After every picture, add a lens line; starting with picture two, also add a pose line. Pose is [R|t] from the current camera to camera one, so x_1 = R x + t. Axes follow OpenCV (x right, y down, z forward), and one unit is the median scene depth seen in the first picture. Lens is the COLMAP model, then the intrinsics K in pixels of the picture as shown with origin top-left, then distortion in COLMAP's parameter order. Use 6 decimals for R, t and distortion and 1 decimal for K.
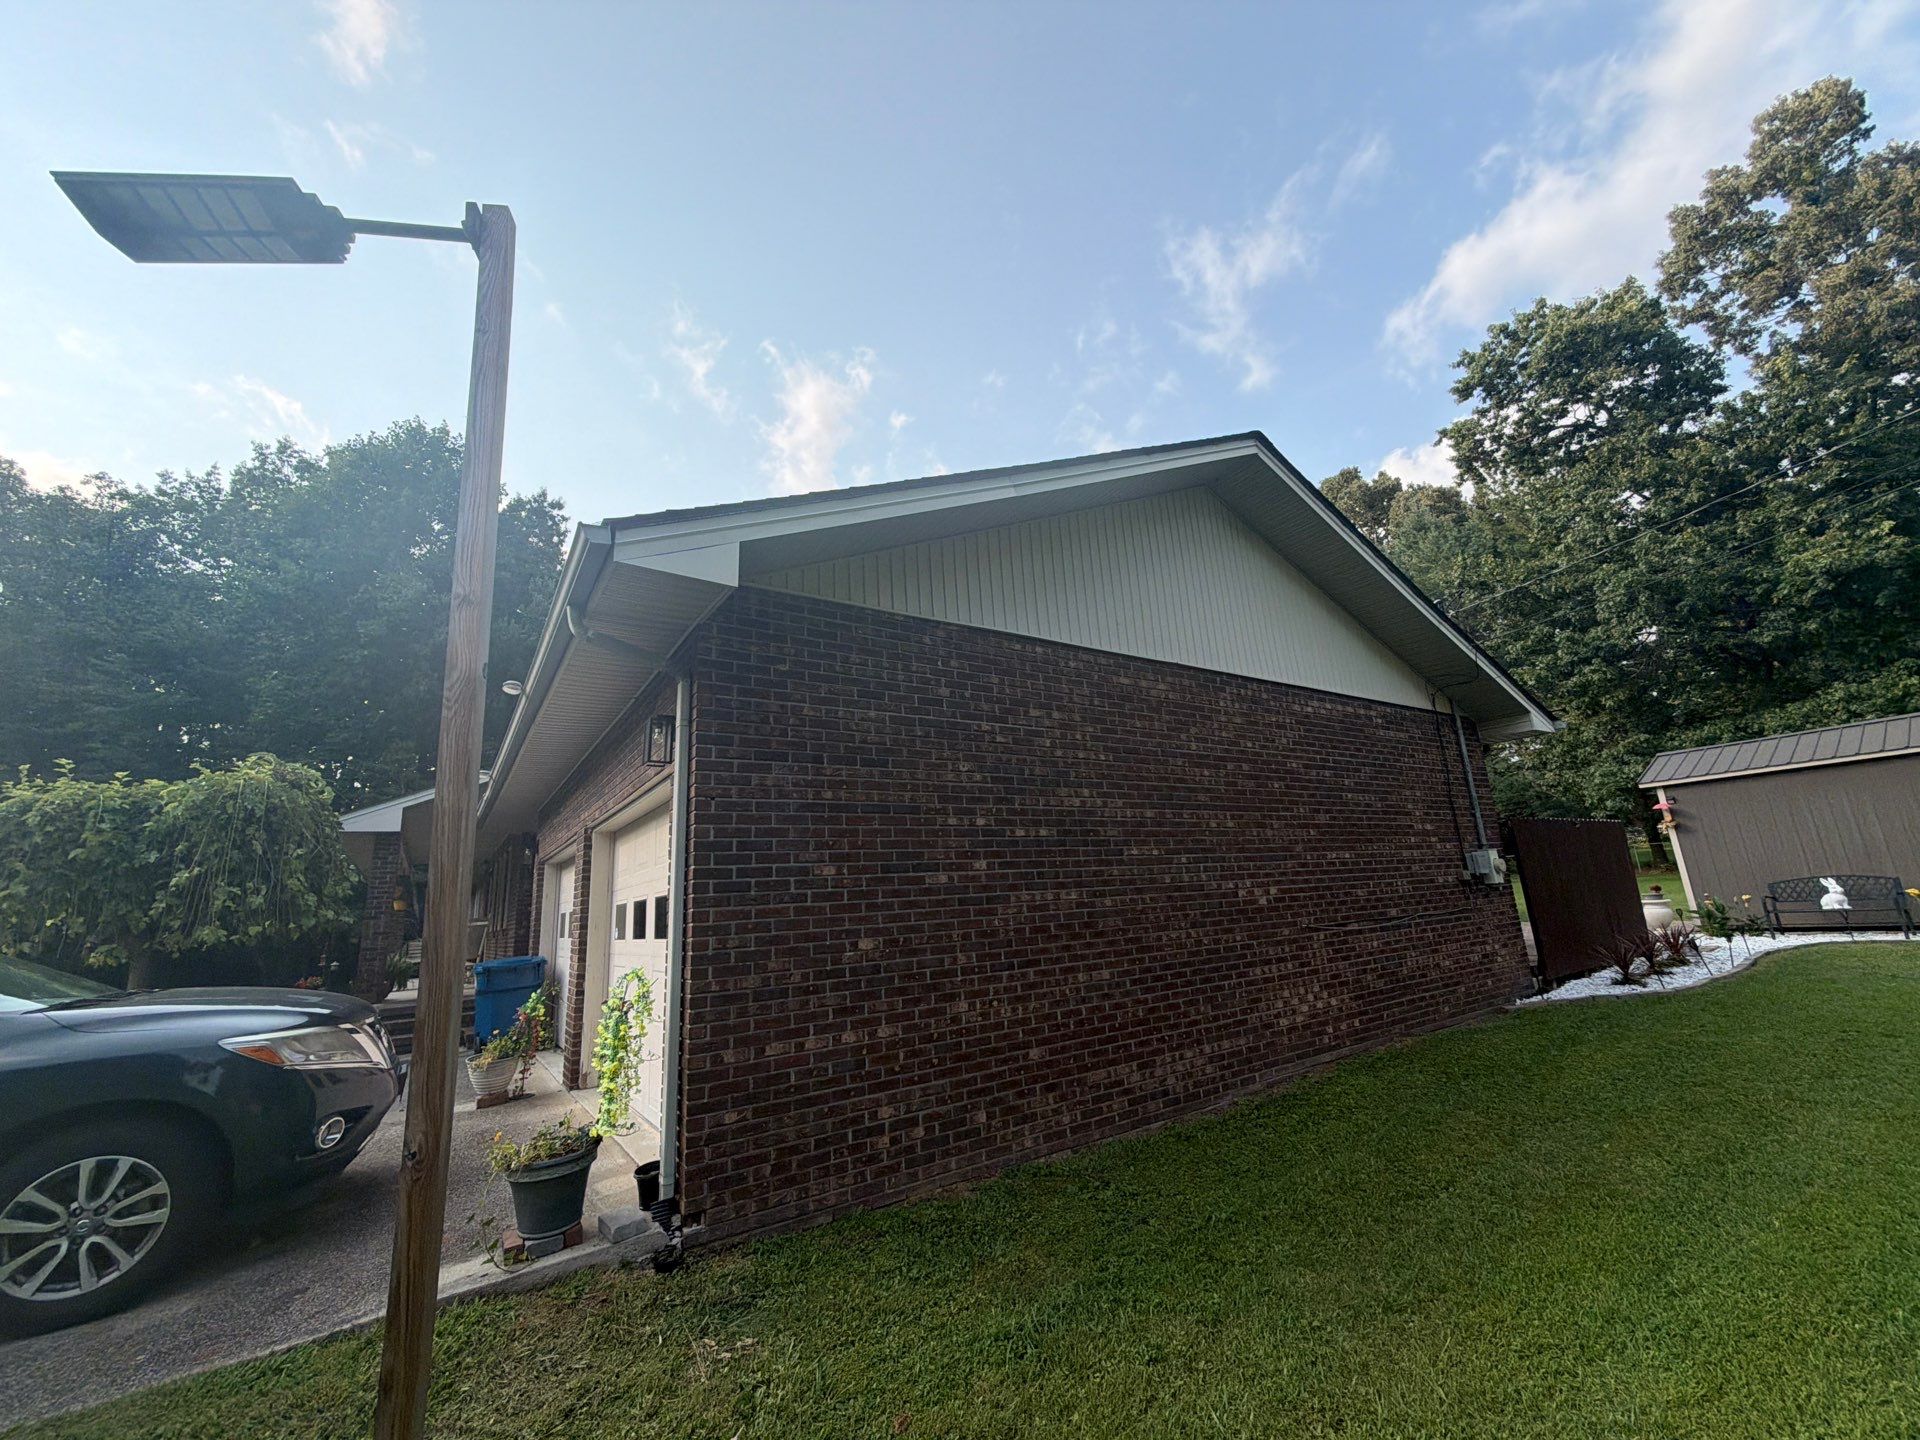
lens RADIAL K [[763.7, 0, 953.3], [0, 763.7, 720.7], [0, 0, 1]] dist [0.009852, -0.001531]
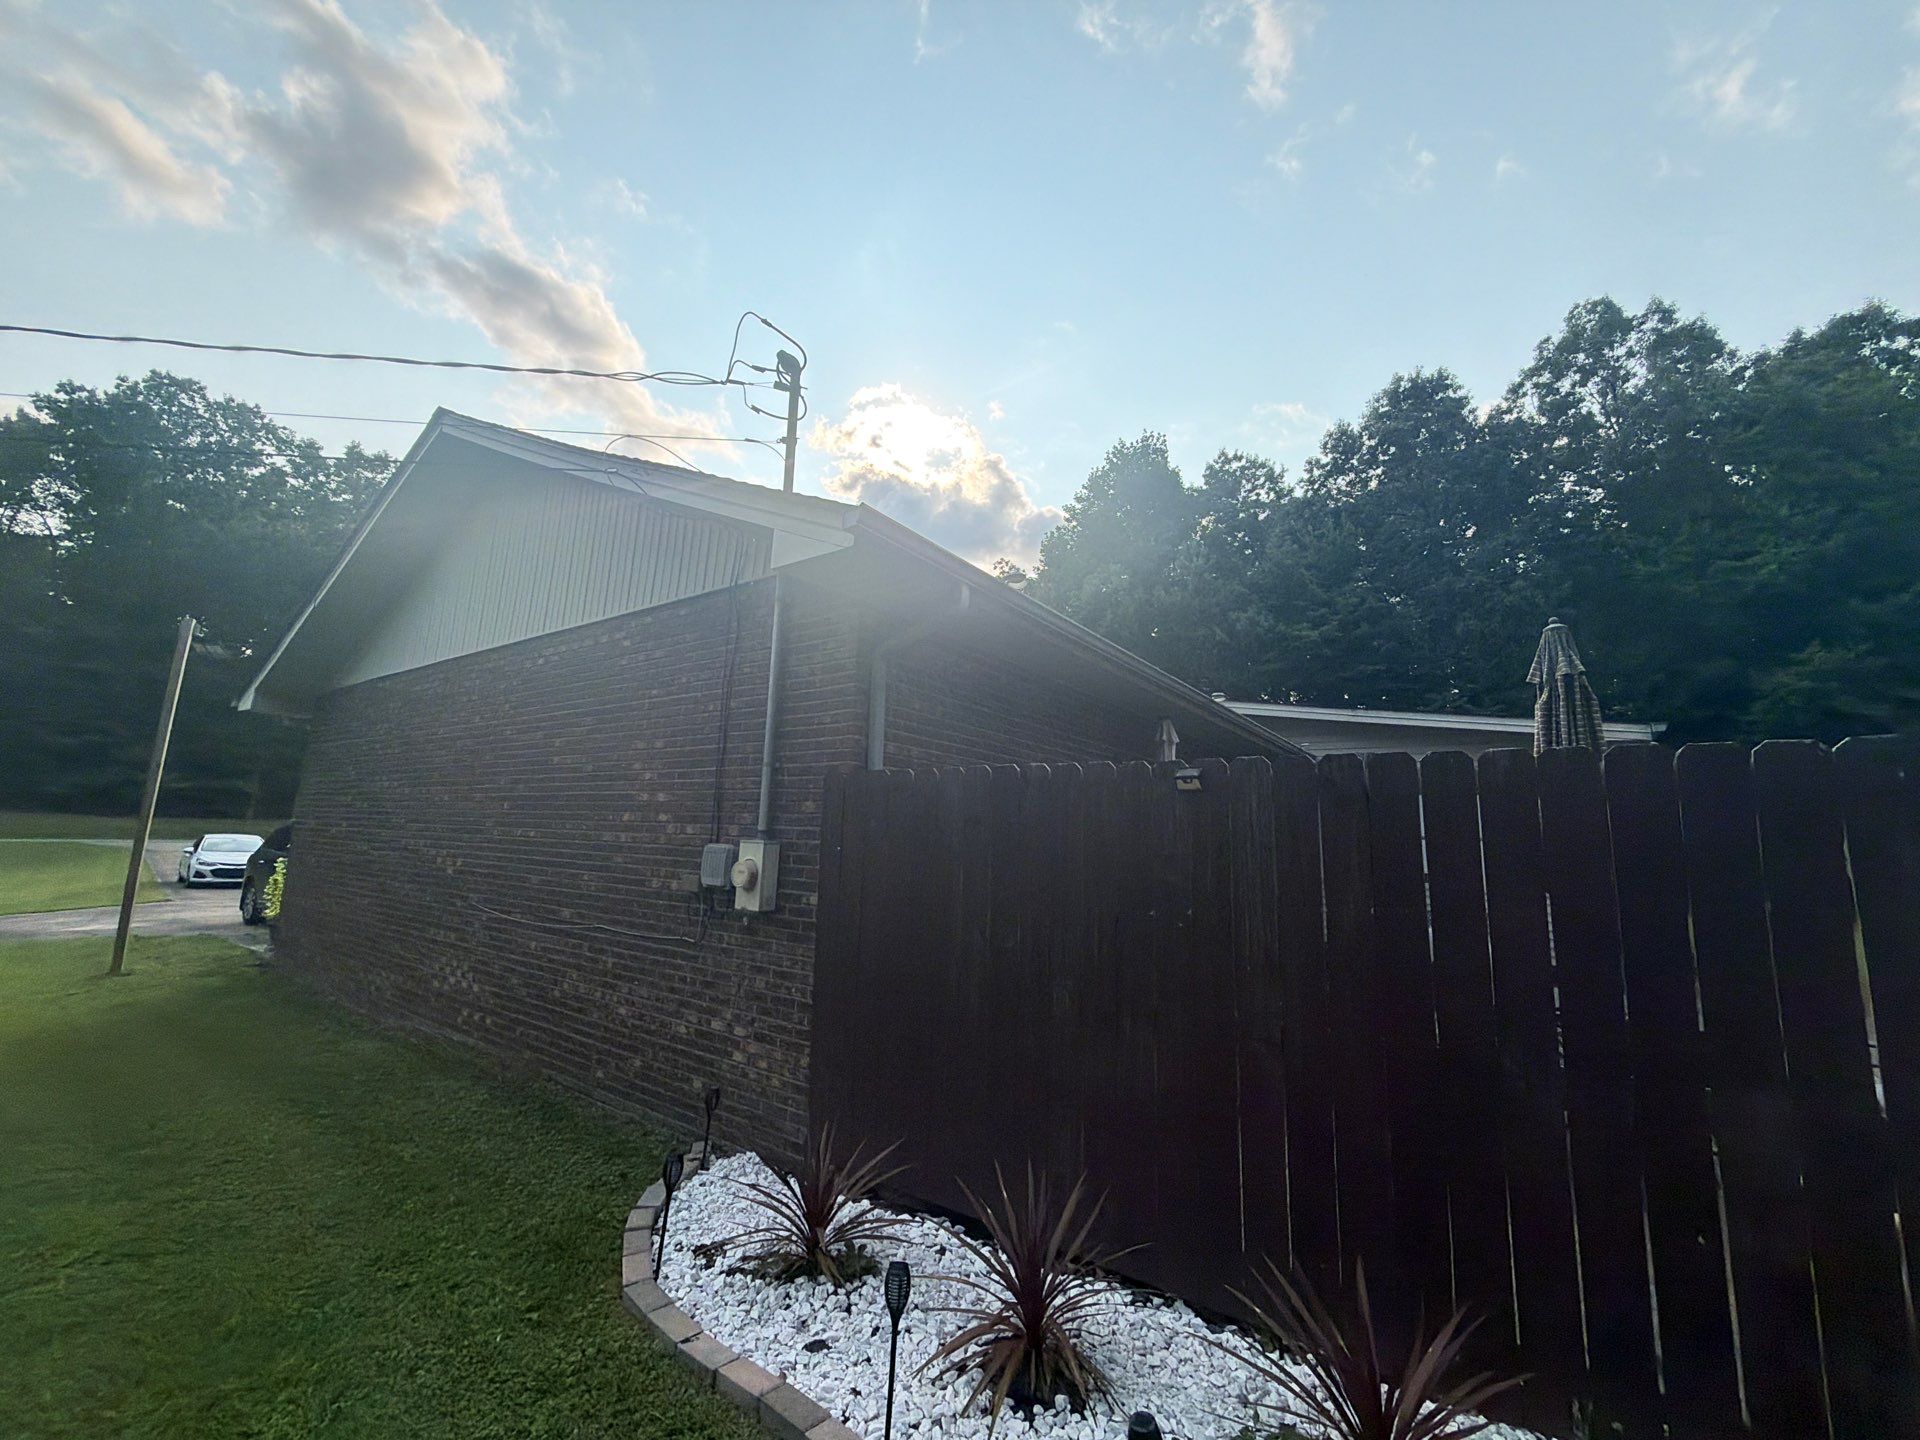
lens RADIAL K [[763.7, 0, 954.0], [0, 763.7, 726.5], [0, 0, 1]] dist [0.009852, -0.001531]
pose [[0.352096, -0.067925, -0.933496, 1.313376], [0.159588, 0.987115, -0.011633, 0.130300], [0.922258, -0.144879, 0.358400, 1.030187]]
